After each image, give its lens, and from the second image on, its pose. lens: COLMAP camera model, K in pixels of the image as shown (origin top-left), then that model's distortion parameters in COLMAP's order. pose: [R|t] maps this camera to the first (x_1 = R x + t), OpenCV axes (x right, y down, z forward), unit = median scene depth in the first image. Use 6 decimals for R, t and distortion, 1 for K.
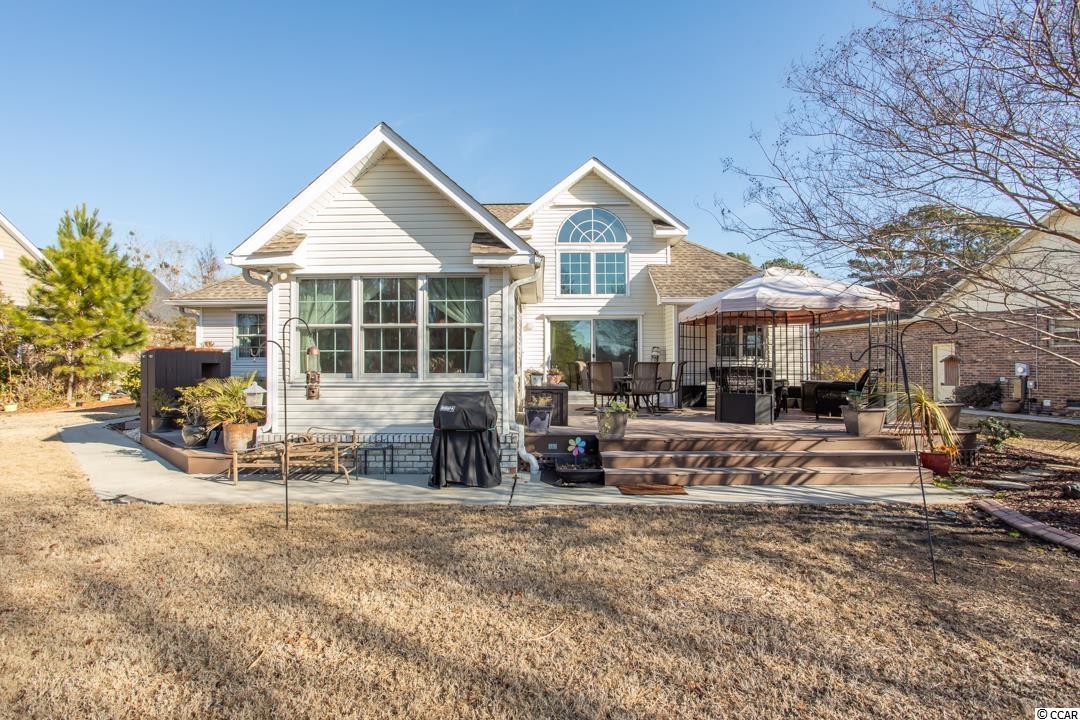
lens RADIAL K [[529.2, 0, 535.9], [0, 529.2, 354.5], [0, 0, 1]] dist [-0.045013, 0.022270]
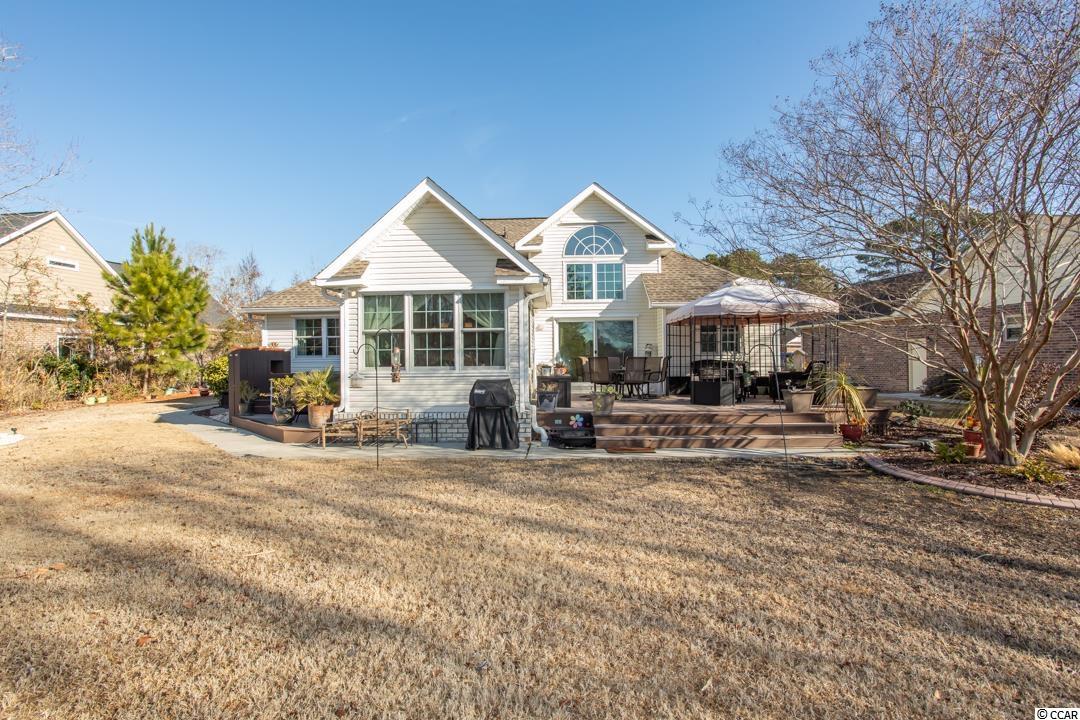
lens RADIAL K [[529.2, 0, 532.1], [0, 529.2, 356.2], [0, 0, 1]] dist [-0.045013, 0.022270]
pose [[0.999464, -0.007145, -0.031941, 0.010400], [0.007448, 0.999928, 0.009368, -0.000647], [0.031871, -0.009601, 0.999446, -0.305572]]
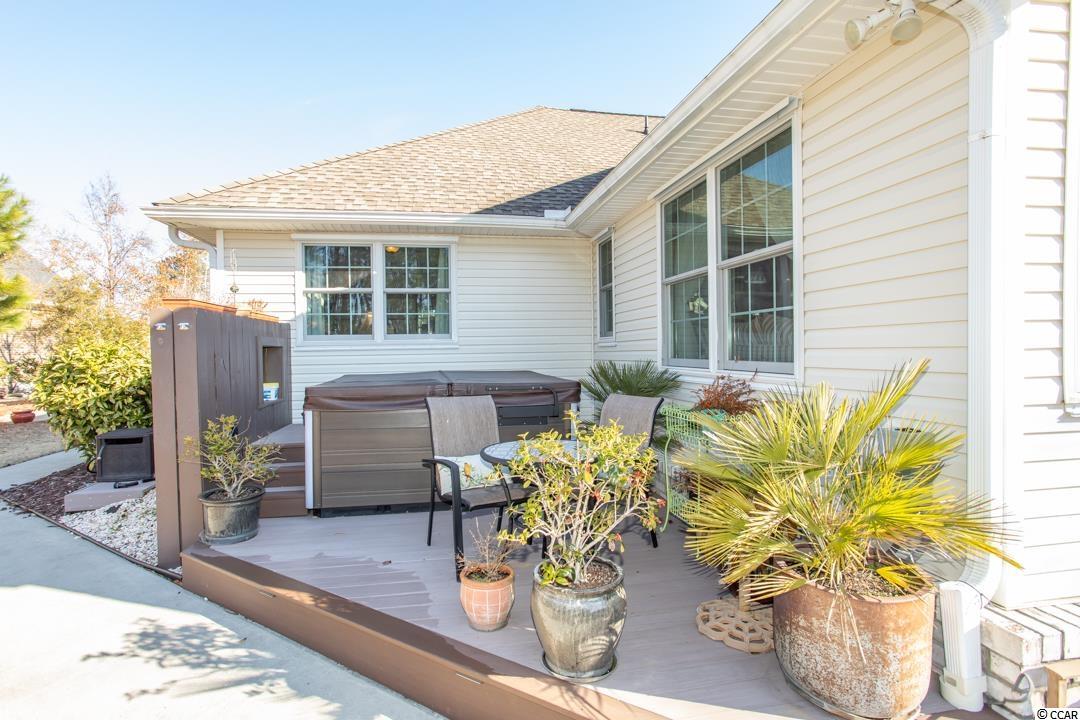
lens RADIAL K [[529.2, 0, 543.7], [0, 529.2, 356.4], [0, 0, 1]] dist [-0.045013, 0.022270]
pose [[0.977937, -0.013193, 0.208484, -0.765335], [0.006910, 0.999501, 0.030835, 0.019216], [-0.208787, -0.028714, 0.977540, 0.801413]]
